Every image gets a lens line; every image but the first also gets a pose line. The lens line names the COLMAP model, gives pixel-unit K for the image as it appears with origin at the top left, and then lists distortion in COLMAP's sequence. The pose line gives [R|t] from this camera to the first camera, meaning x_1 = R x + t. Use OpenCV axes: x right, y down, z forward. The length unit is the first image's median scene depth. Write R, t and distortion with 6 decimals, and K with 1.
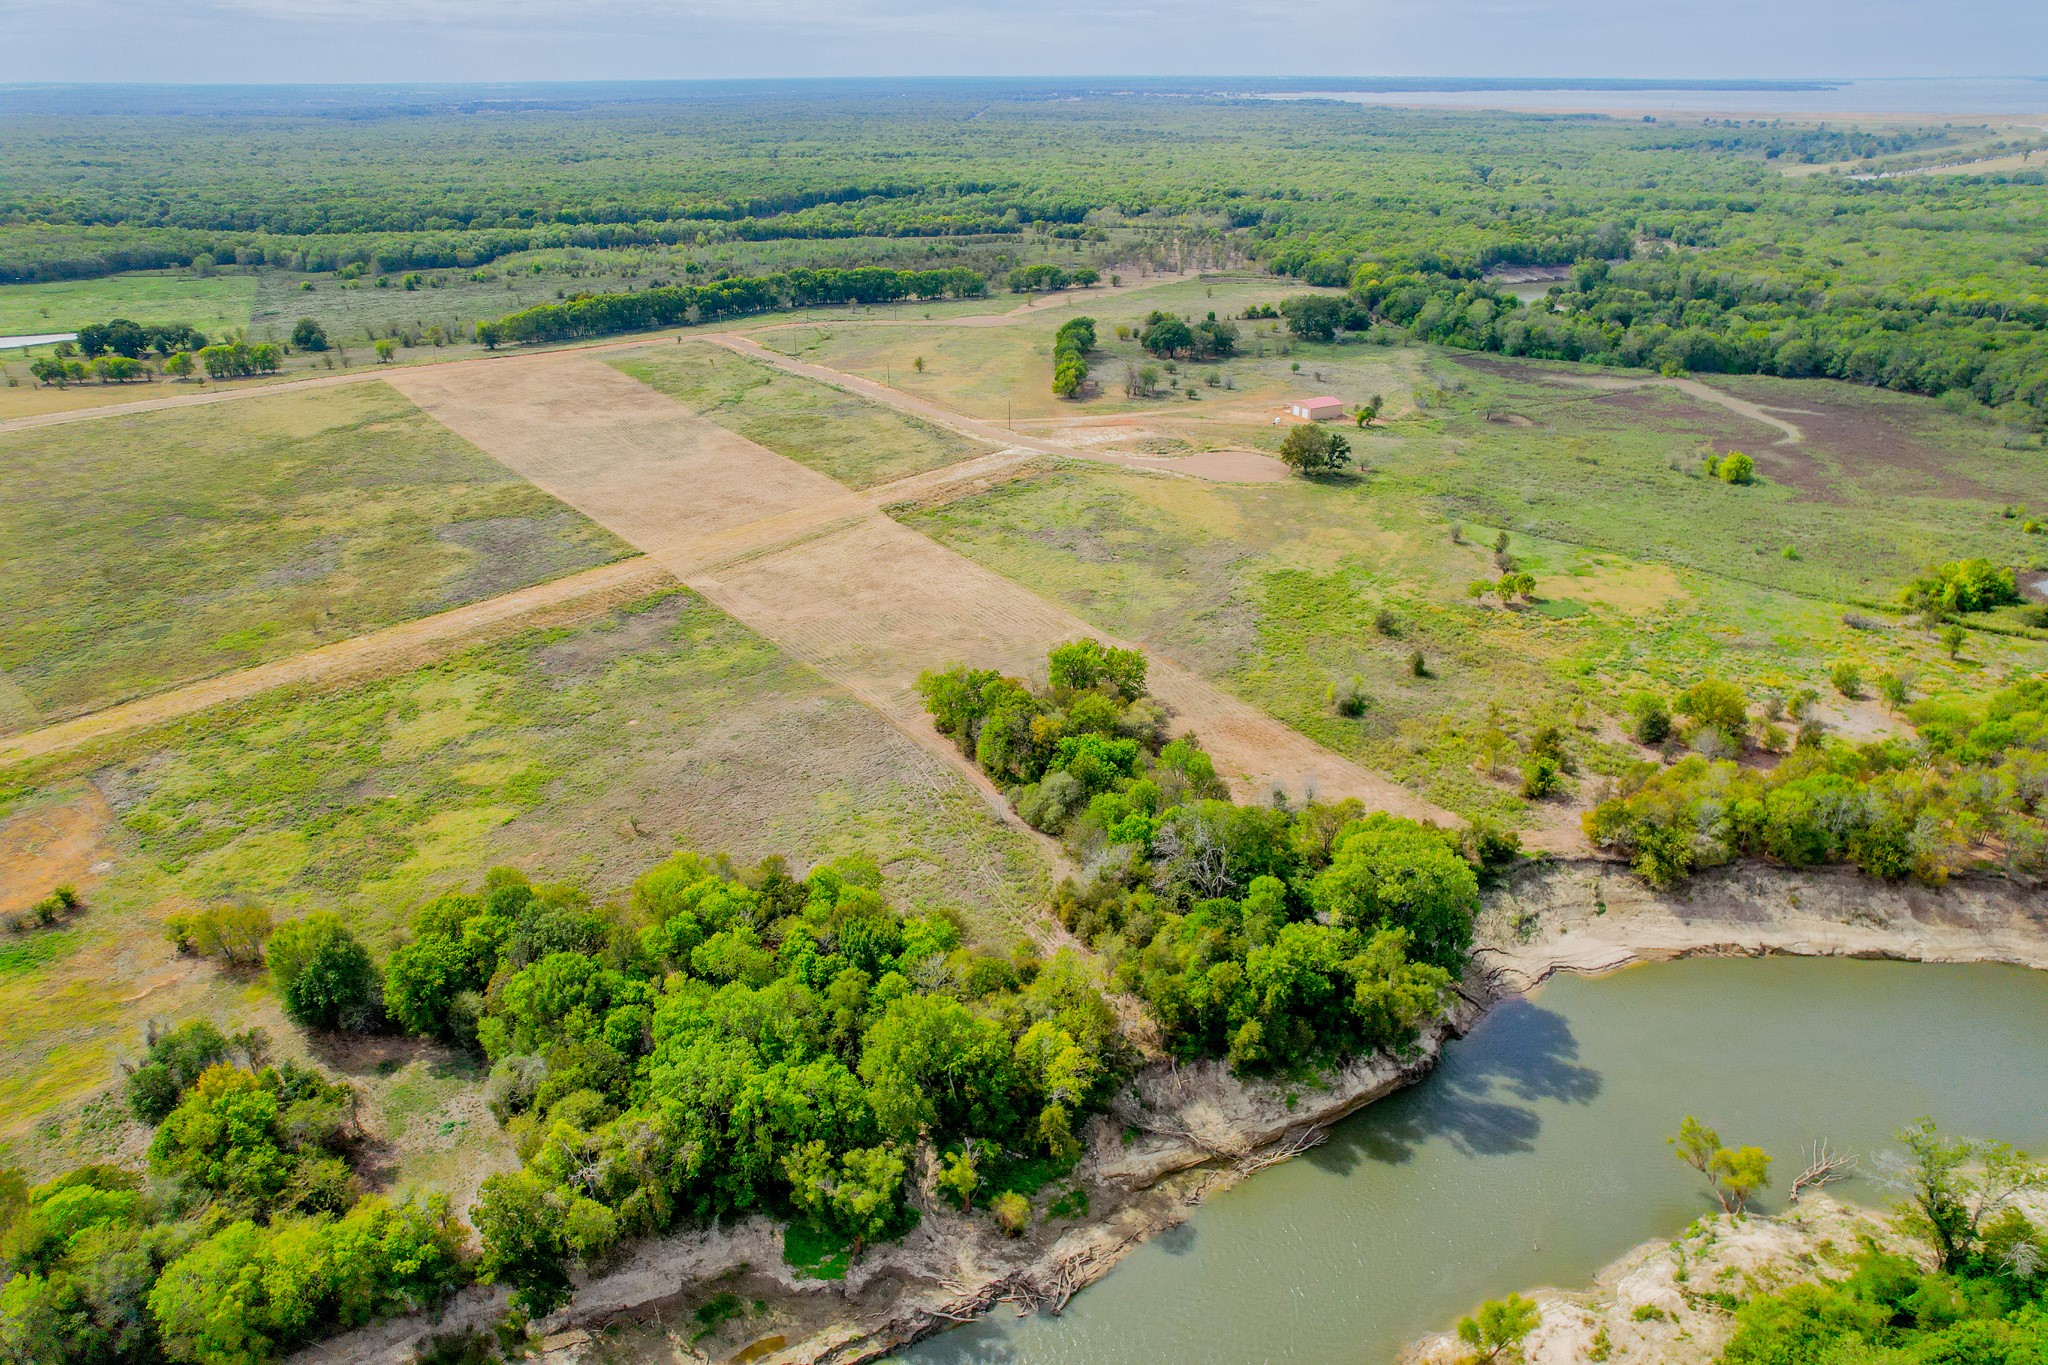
lens RADIAL K [[1290.3, 0, 1023.5], [0, 1290.3, 683.5], [0, 0, 1]] dist [-0.057473, 0.041032]
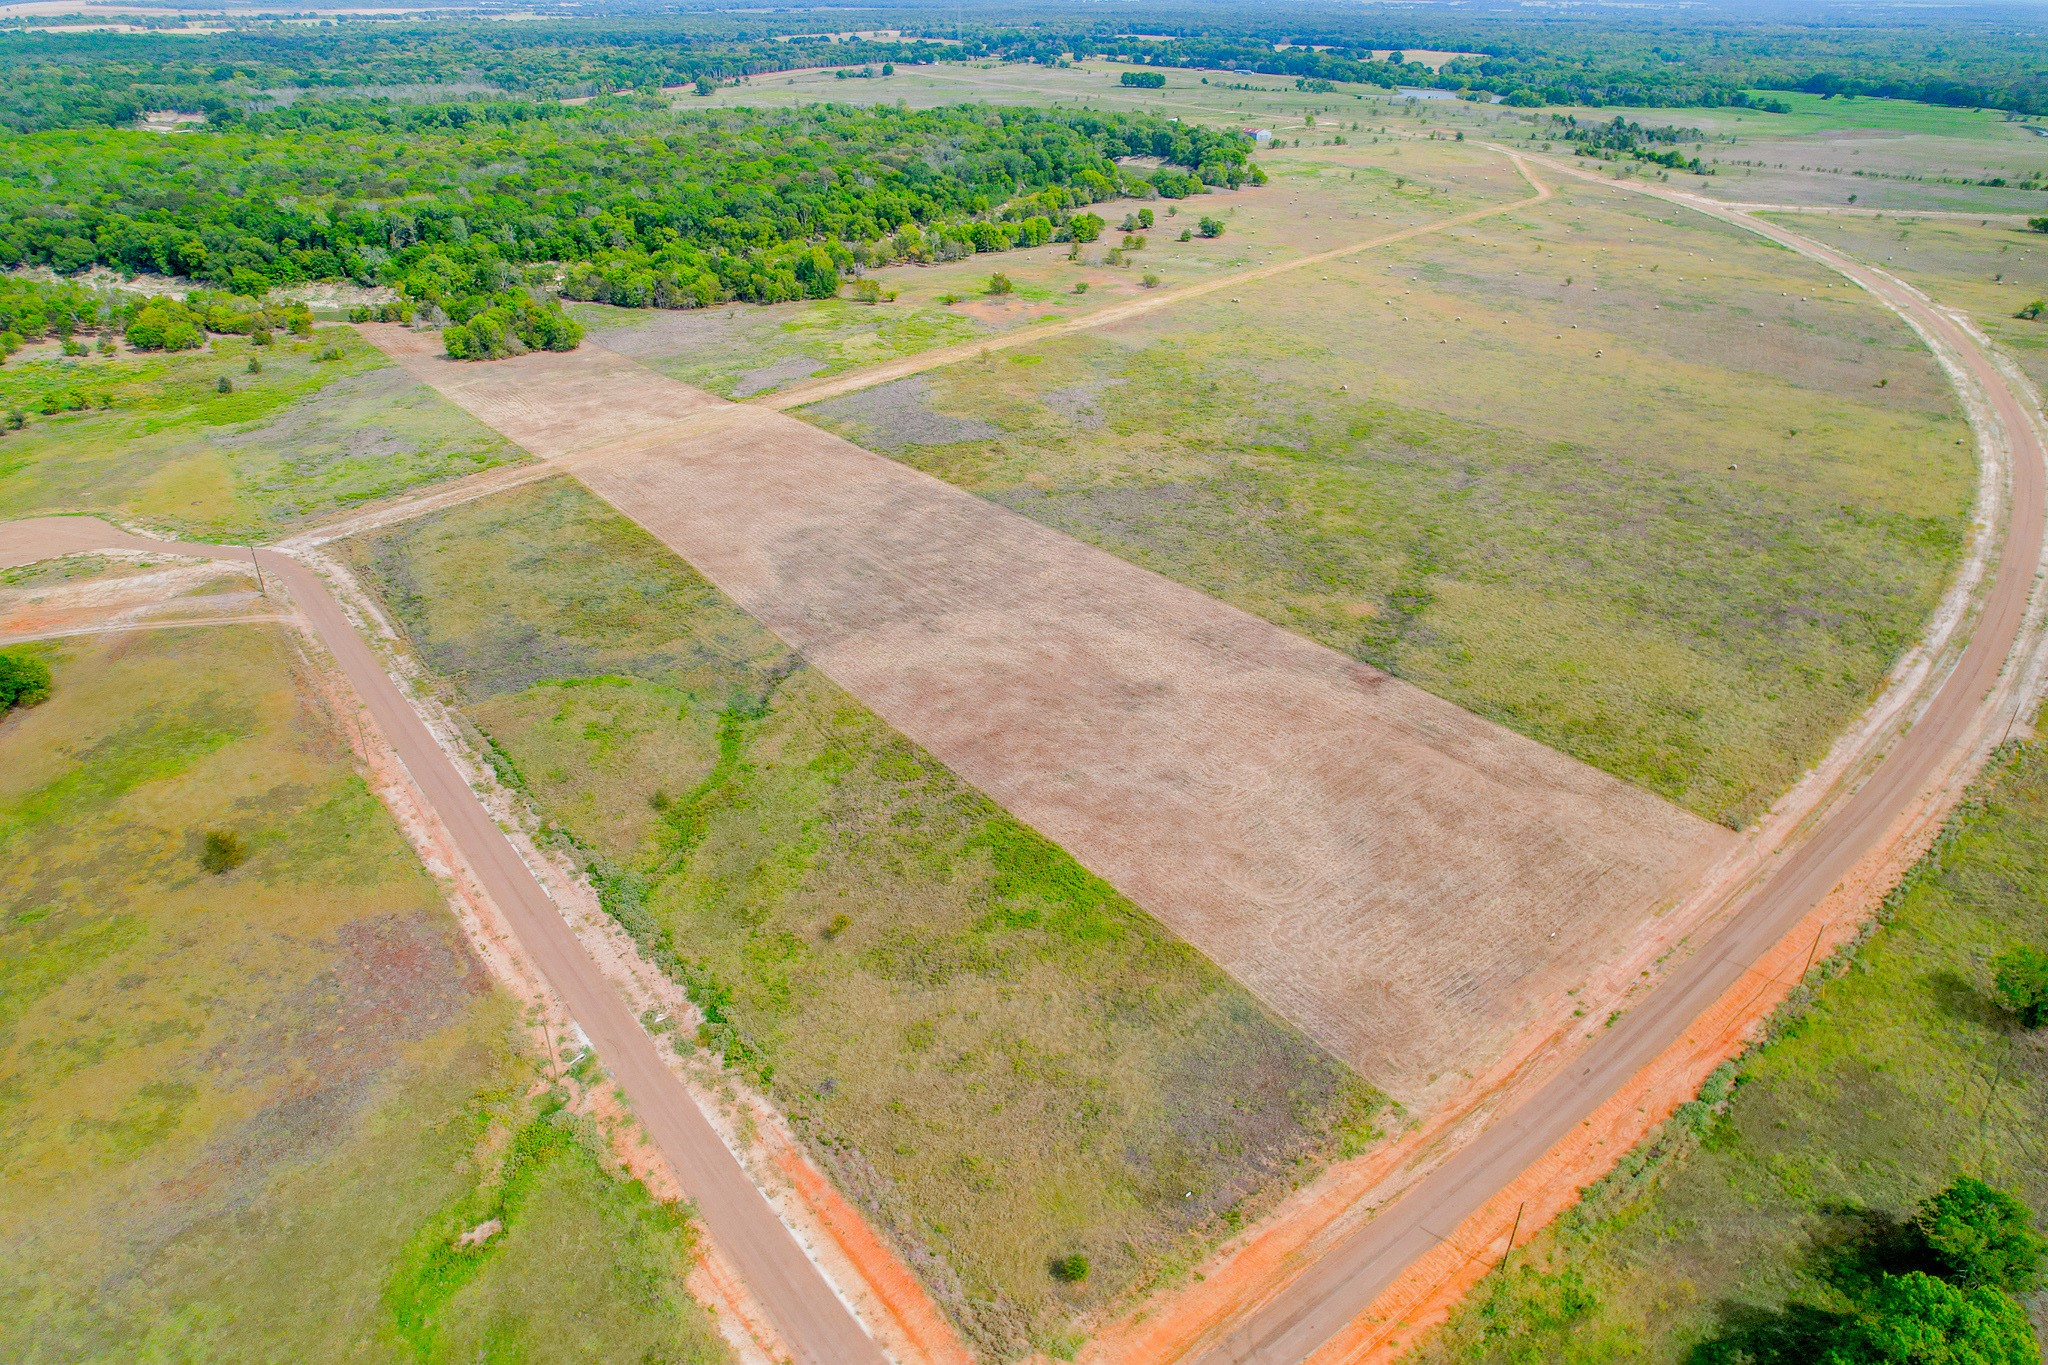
lens RADIAL K [[1313.2, 0, 1045.9], [0, 1313.2, 673.3], [0, 0, 1]] dist [-0.072498, 0.063648]
pose [[-0.997137, 0.029877, -0.069469, -0.377636], [-0.038290, 0.592703, 0.804510, -0.773948], [0.065211, 0.804867, -0.589862, 1.614537]]
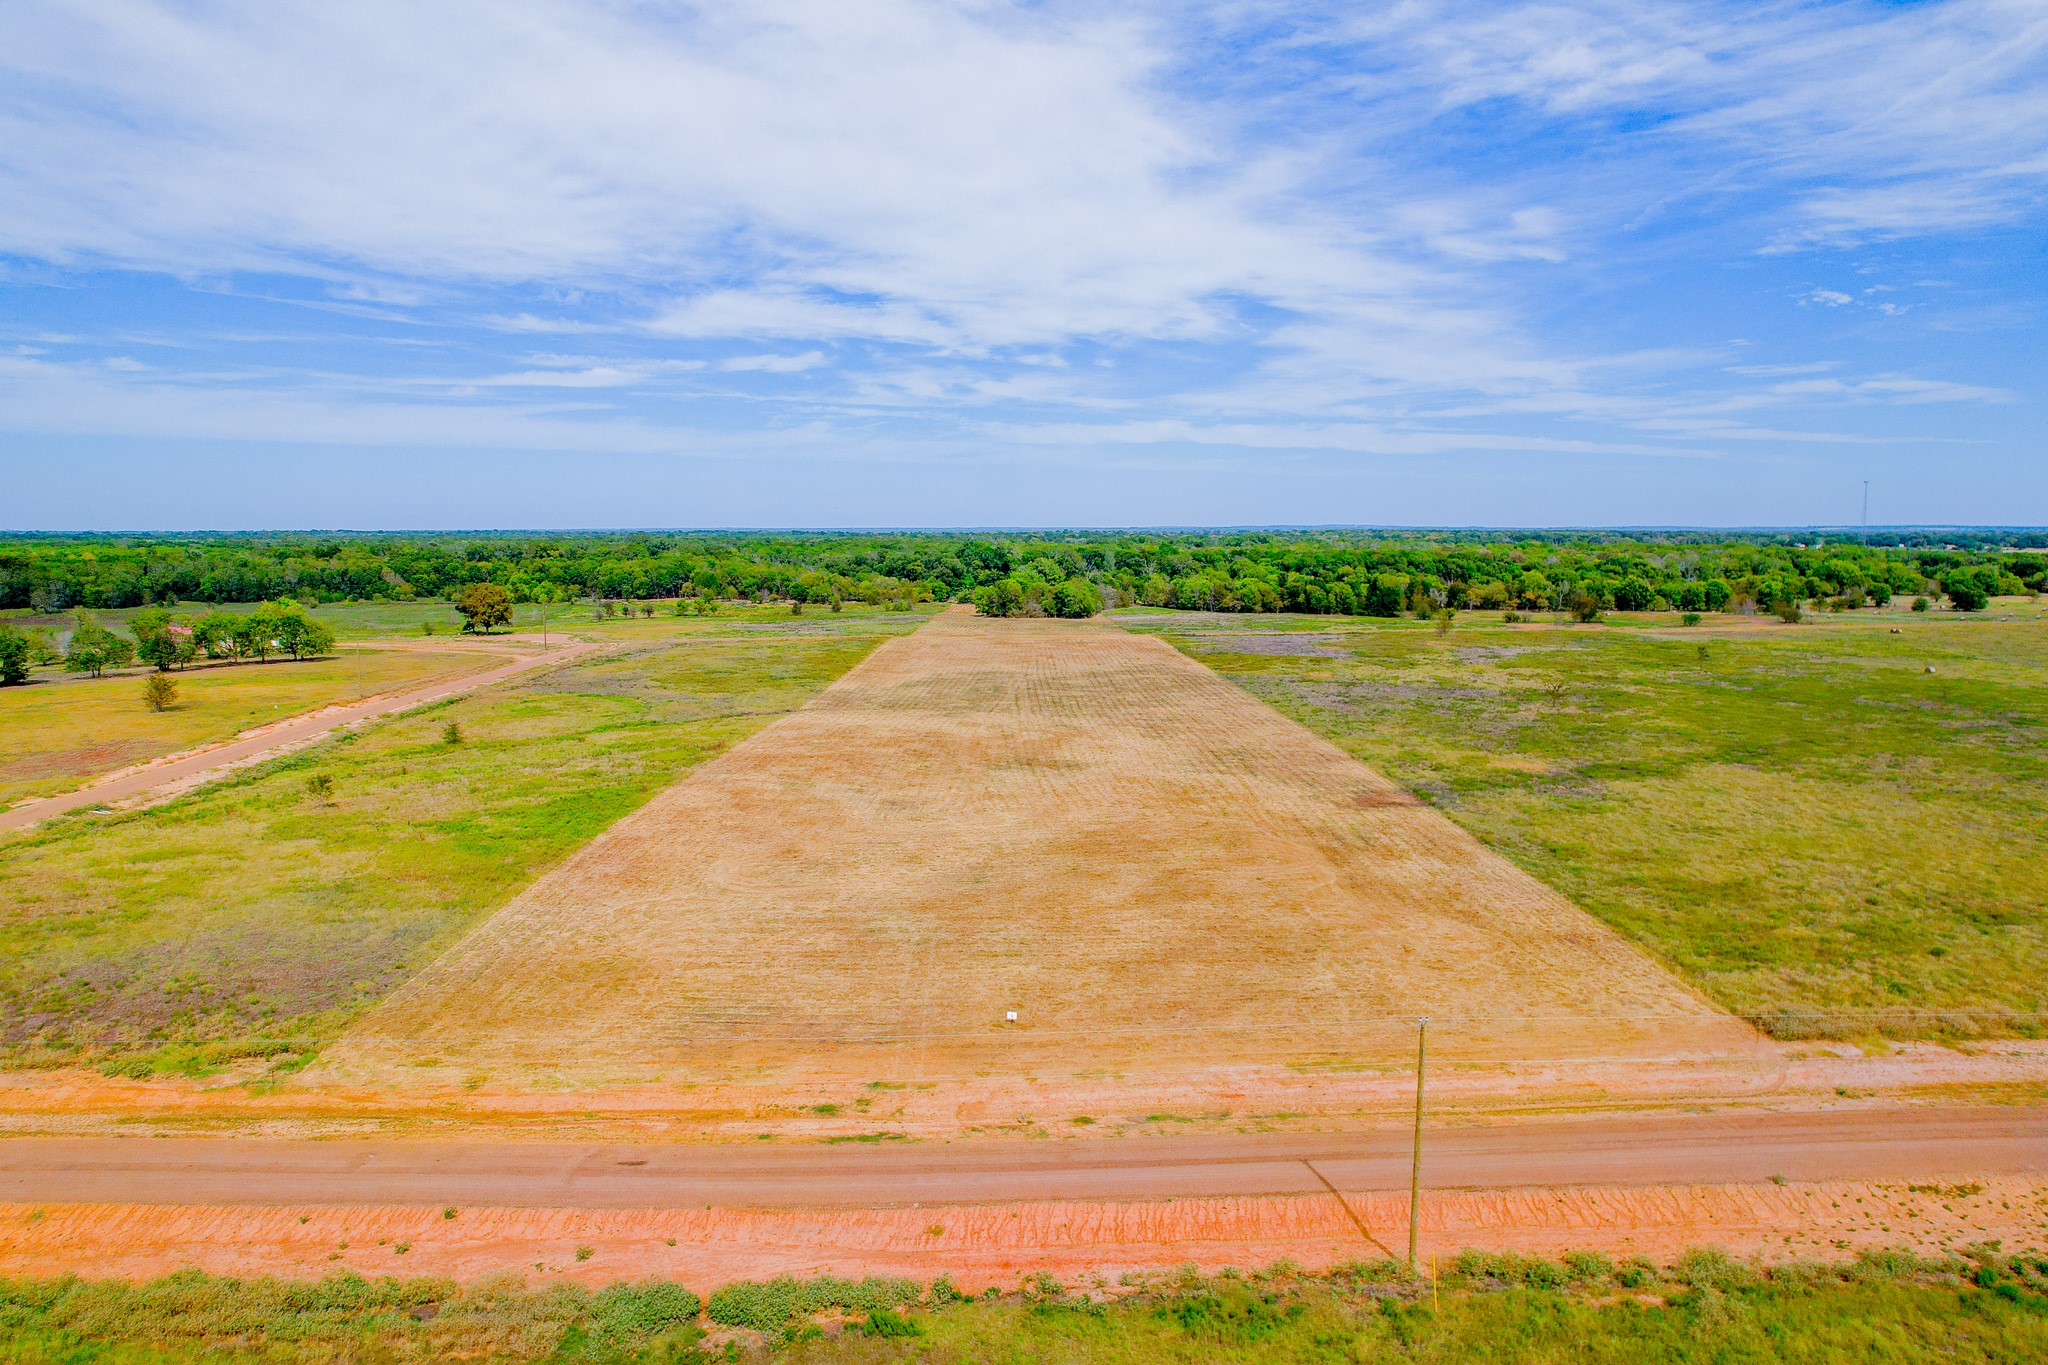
lens RADIAL K [[1313.2, 0, 1027.1], [0, 1313.2, 690.3], [0, 0, 1]] dist [-0.072498, 0.063648]
pose [[-0.815250, -0.063662, 0.575599, -0.704072], [0.254244, 0.853683, 0.454517, -0.490965], [-0.520315, 0.516888, -0.679779, 1.540945]]
